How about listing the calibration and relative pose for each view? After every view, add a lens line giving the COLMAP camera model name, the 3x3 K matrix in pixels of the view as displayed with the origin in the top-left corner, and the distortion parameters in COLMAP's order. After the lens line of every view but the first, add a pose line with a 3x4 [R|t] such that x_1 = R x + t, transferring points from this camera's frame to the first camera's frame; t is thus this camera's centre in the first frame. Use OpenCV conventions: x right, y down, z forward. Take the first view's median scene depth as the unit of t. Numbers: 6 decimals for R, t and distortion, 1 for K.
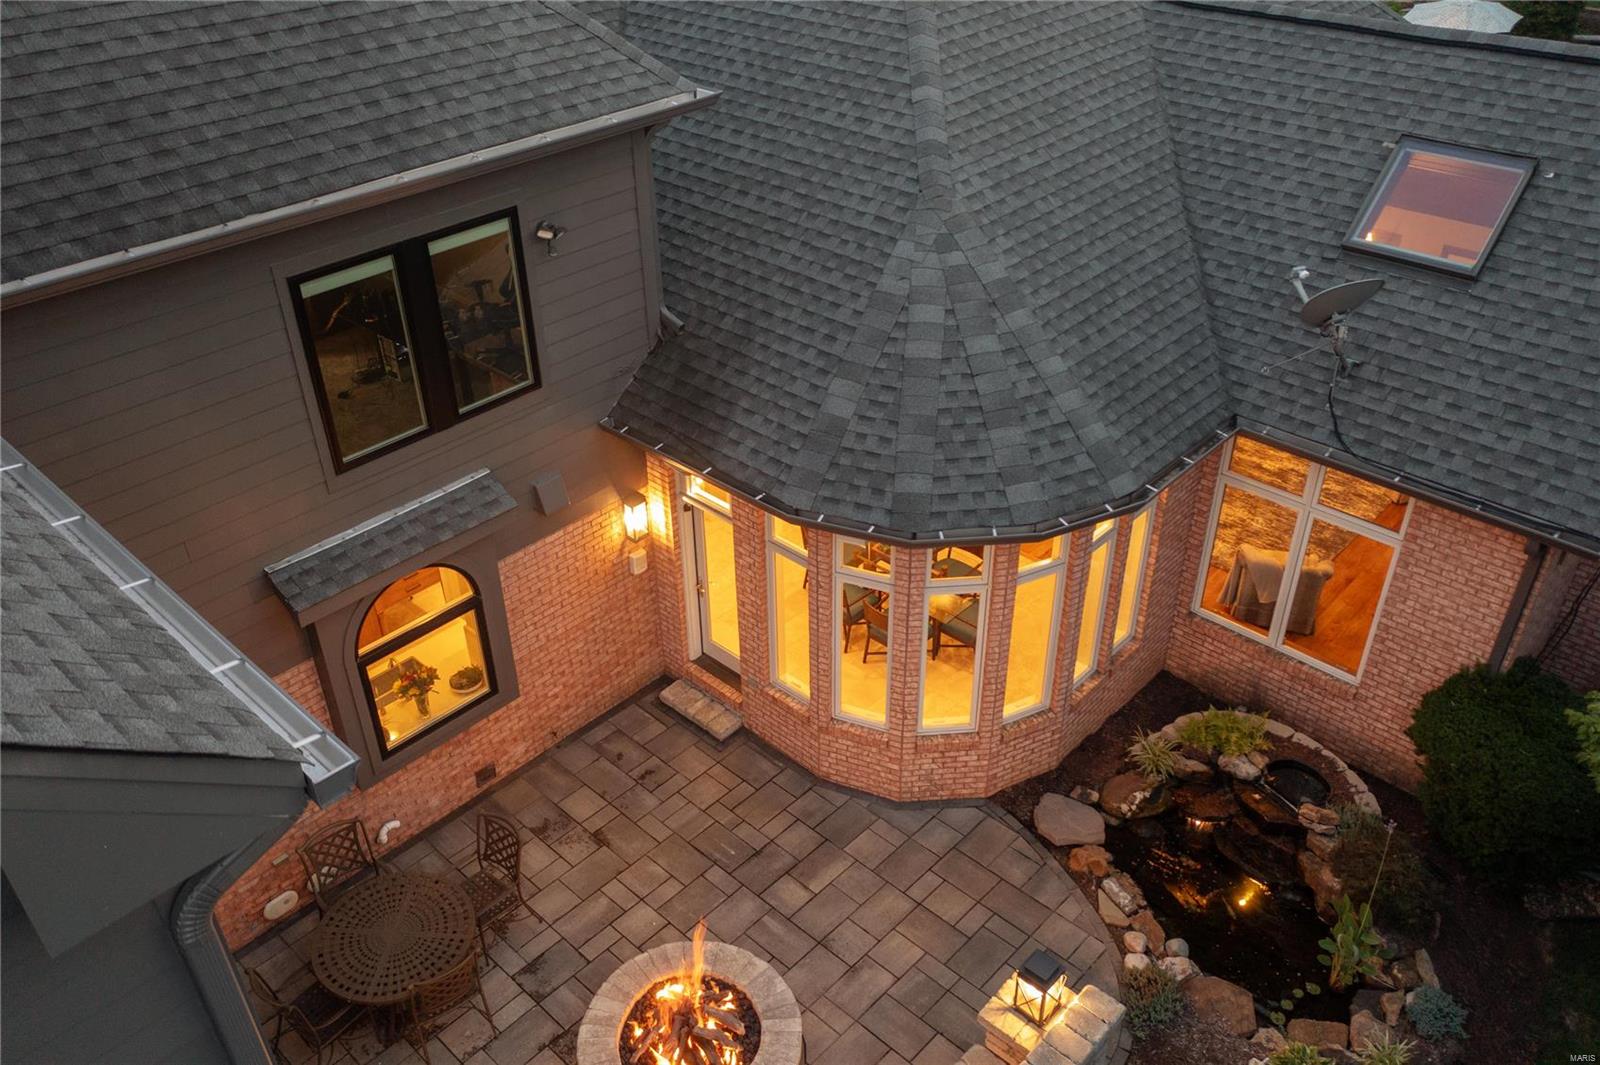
lens RADIAL K [[1272.8, 0, 800.0], [0, 1272.8, 532.5], [0, 0, 1]] dist [0.004307, 0.003832]
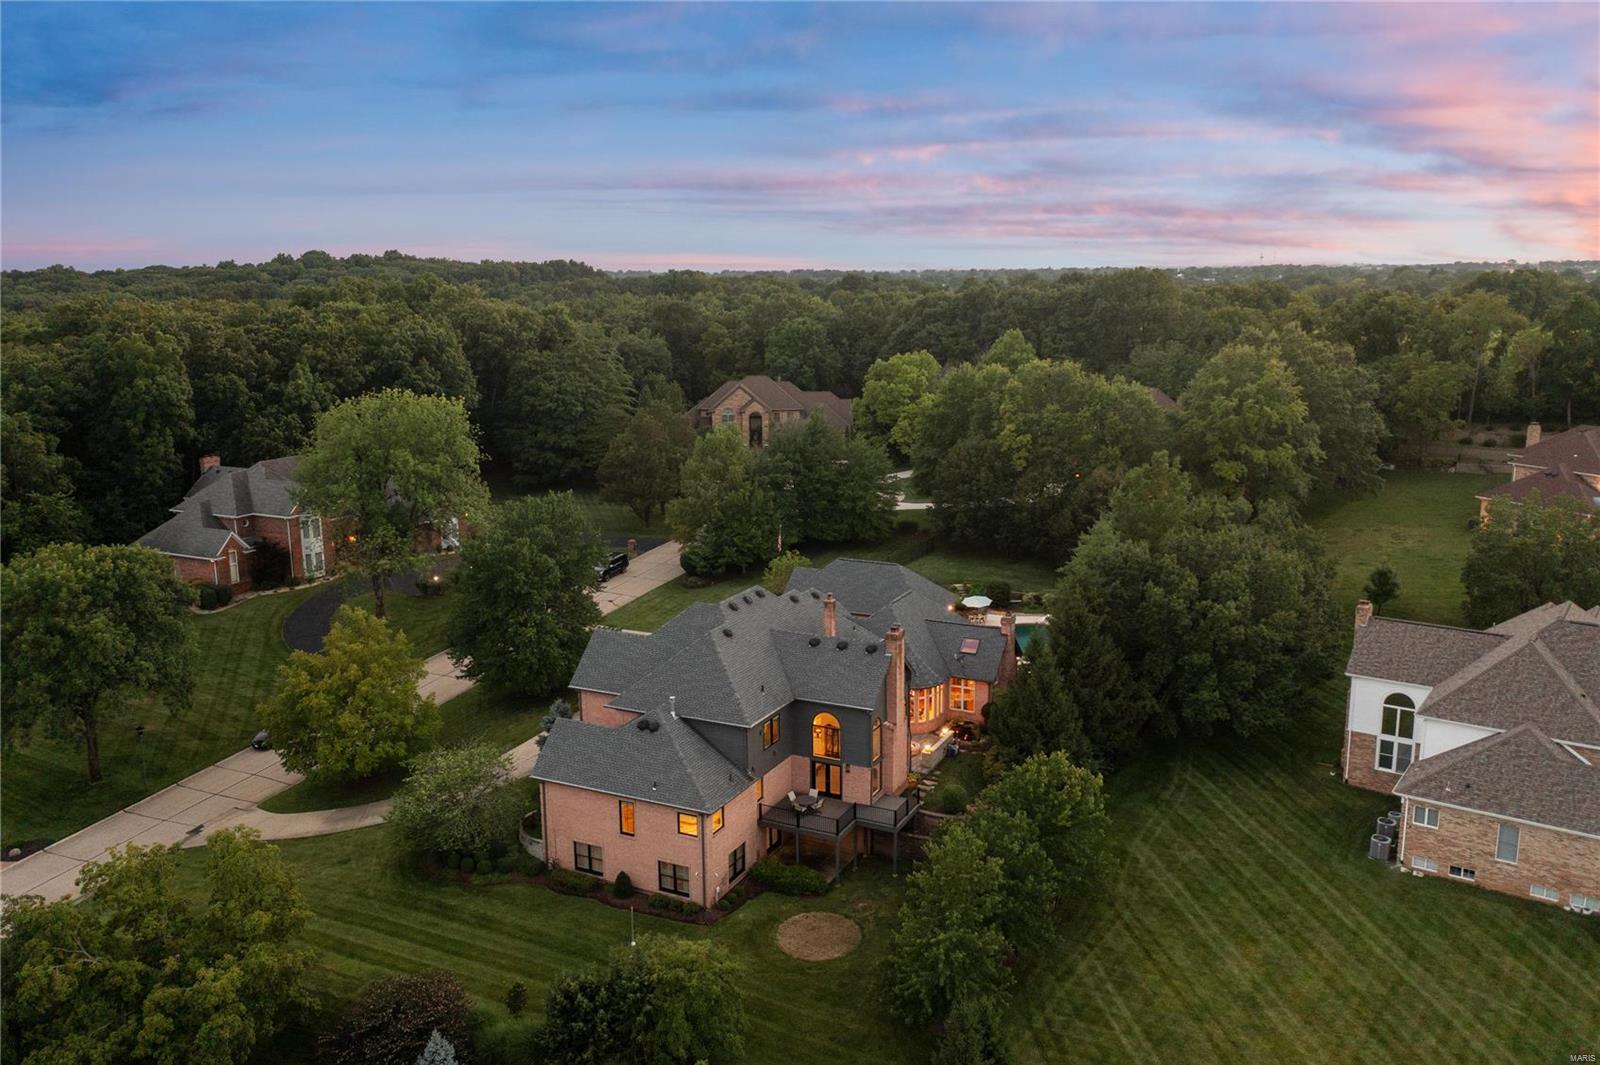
lens RADIAL K [[1272.8, 0, 800.0], [0, 1272.8, 532.5], [0, 0, 1]] dist [0.004307, 0.003832]
pose [[0.958202, -0.051825, 0.281359, -2.474567], [0.155557, 0.919755, -0.360351, 1.633049], [-0.240106, 0.389056, 0.889373, -5.552562]]
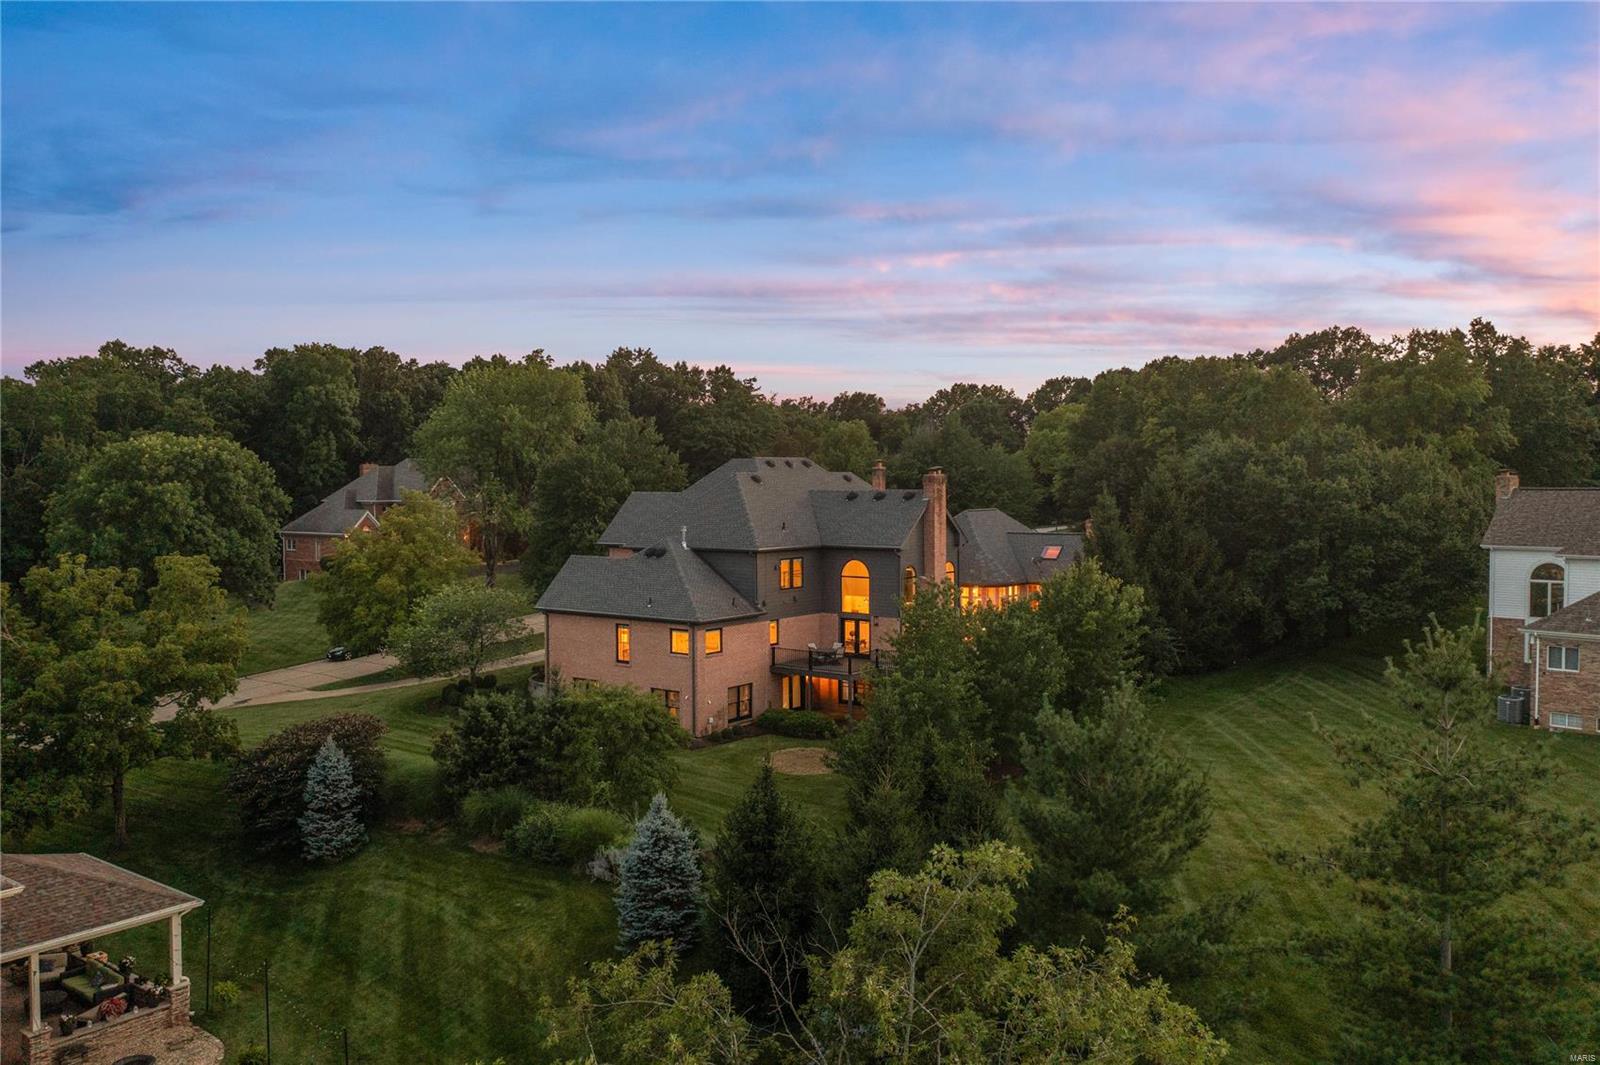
lens RADIAL K [[1272.8, 0, 800.0], [0, 1272.8, 532.5], [0, 0, 1]] dist [0.004307, 0.003832]
pose [[0.994784, 0.003824, 0.101929, -1.486554], [0.049624, 0.854922, -0.516377, 3.006909], [-0.089116, 0.518742, 0.850273, -4.585660]]
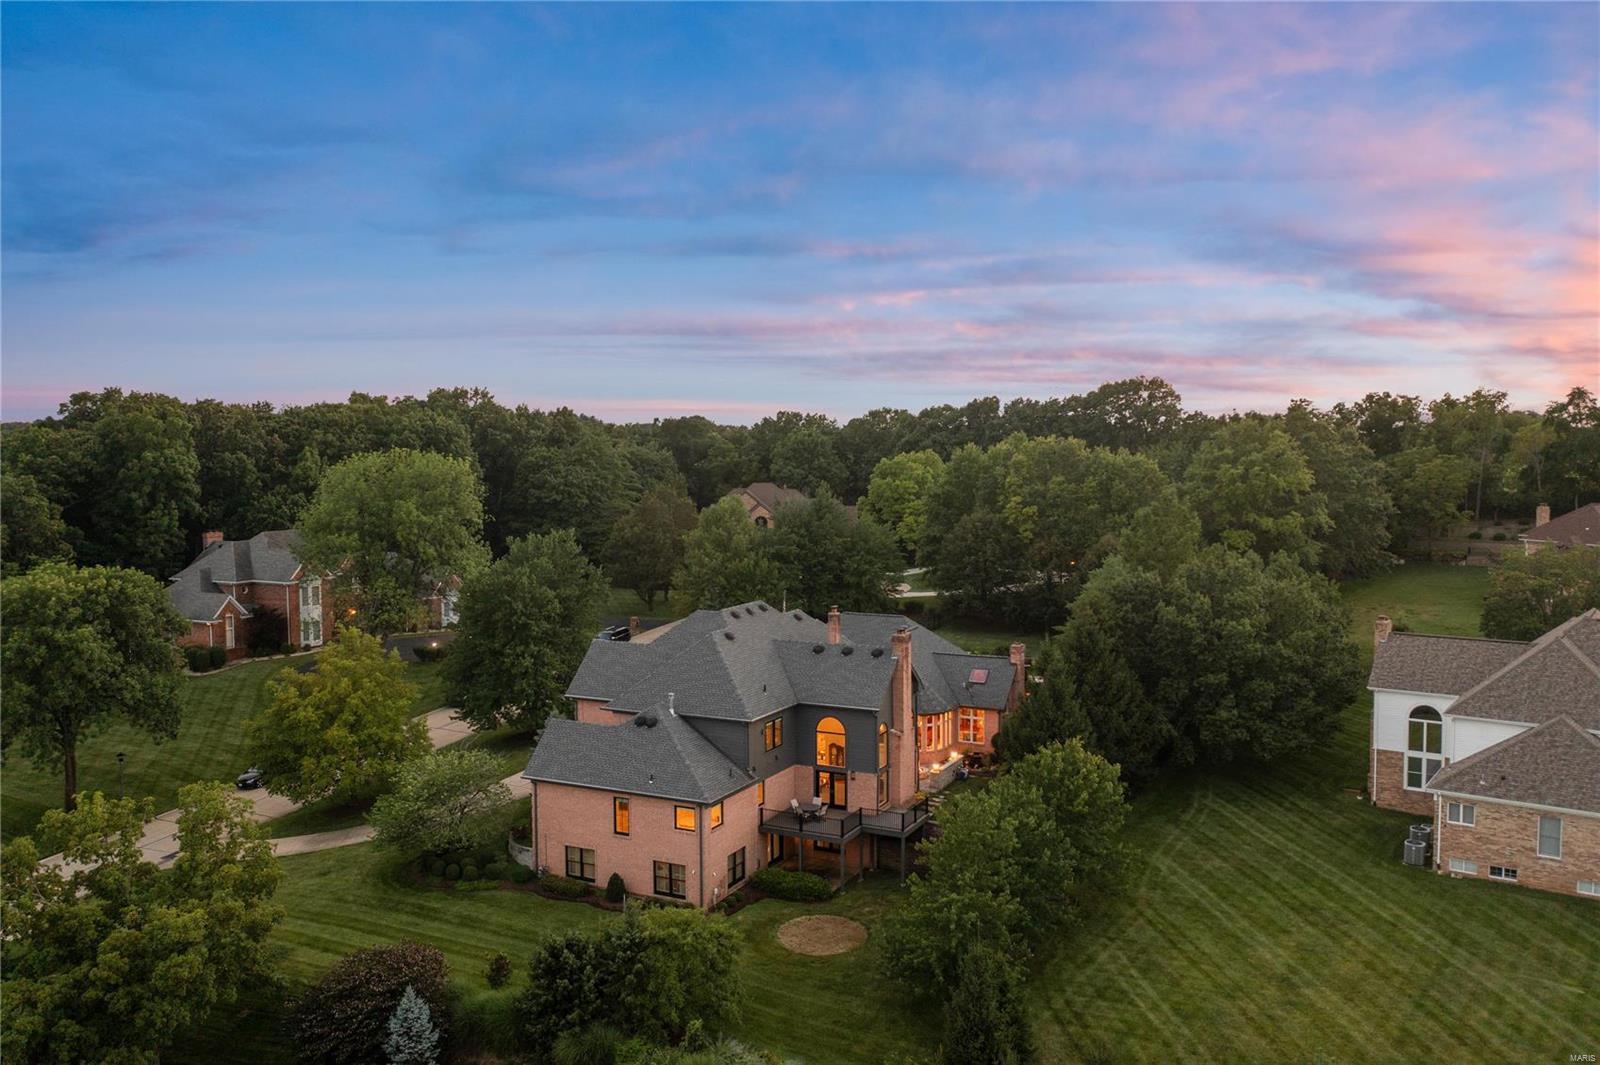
lens RADIAL K [[1272.8, 0, 800.0], [0, 1272.8, 532.5], [0, 0, 1]] dist [0.004307, 0.003832]
pose [[0.959613, -0.011482, 0.281089, -2.463161], [0.150173, 0.865808, -0.477309, 2.299089], [-0.237889, 0.500244, 0.832565, -5.114579]]
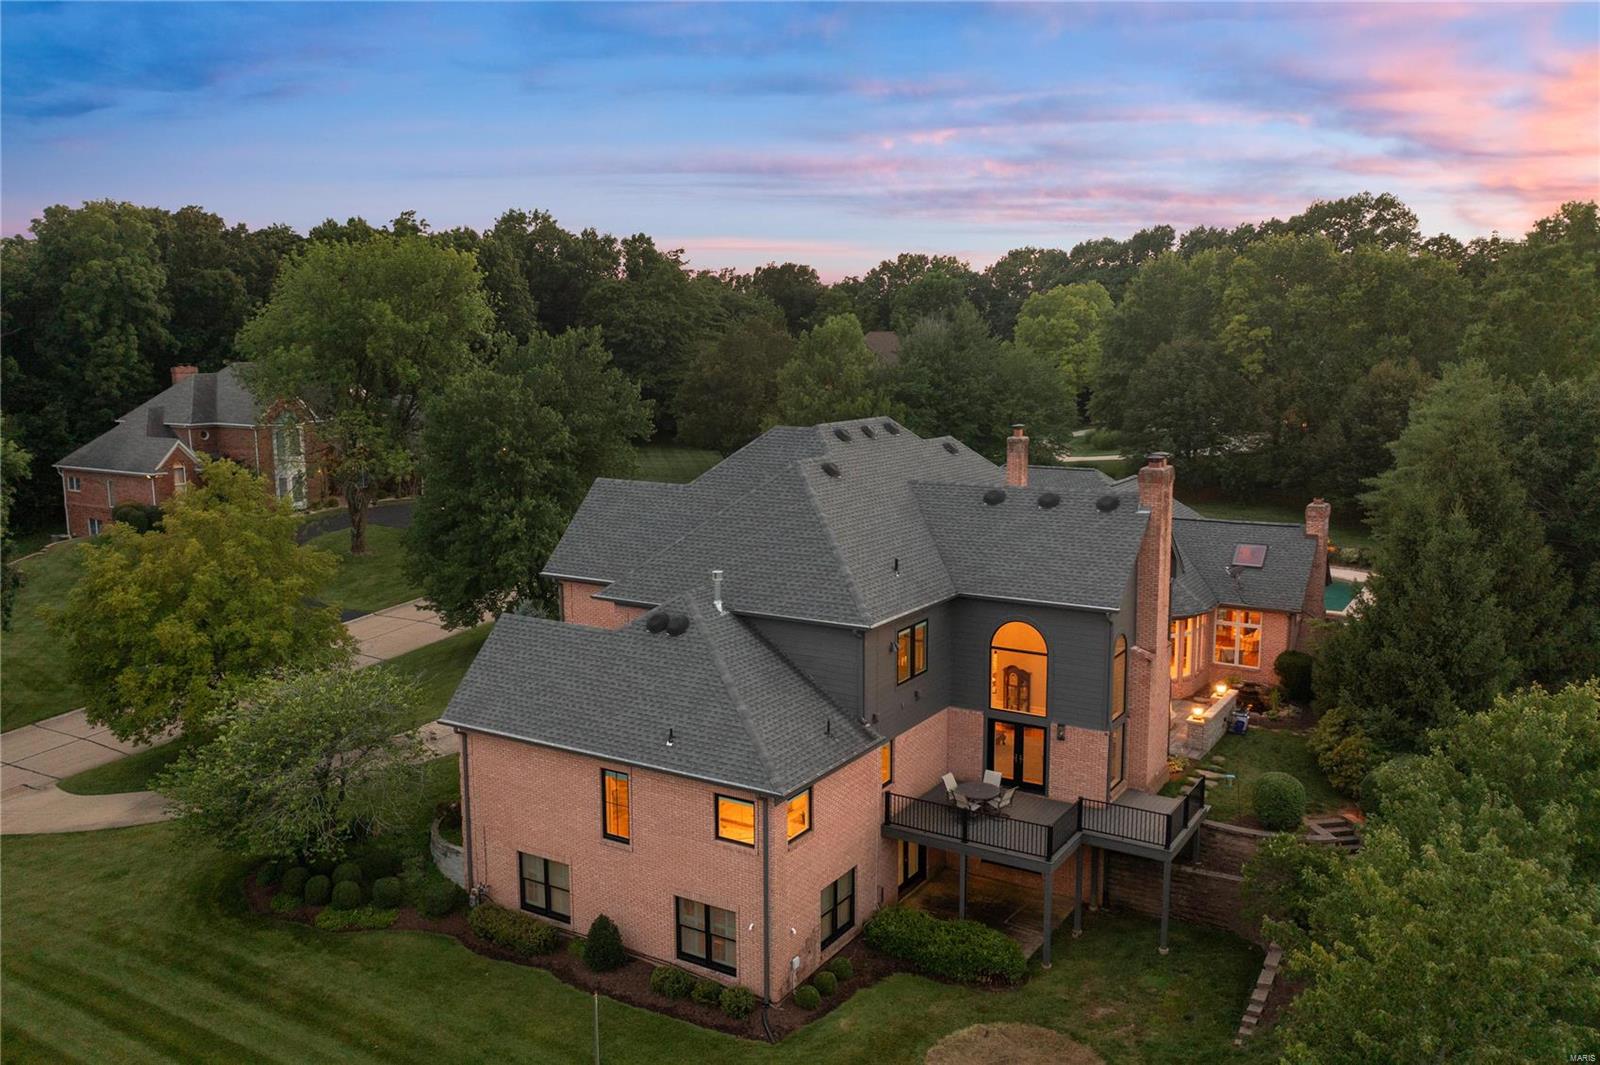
lens RADIAL K [[1272.8, 0, 800.0], [0, 1272.8, 532.5], [0, 0, 1]] dist [0.004307, 0.003832]
pose [[0.980790, -0.020720, 0.193964, -1.810125], [0.101044, 0.904508, -0.414313, 1.289858], [-0.166857, 0.425953, 0.889226, -2.595225]]
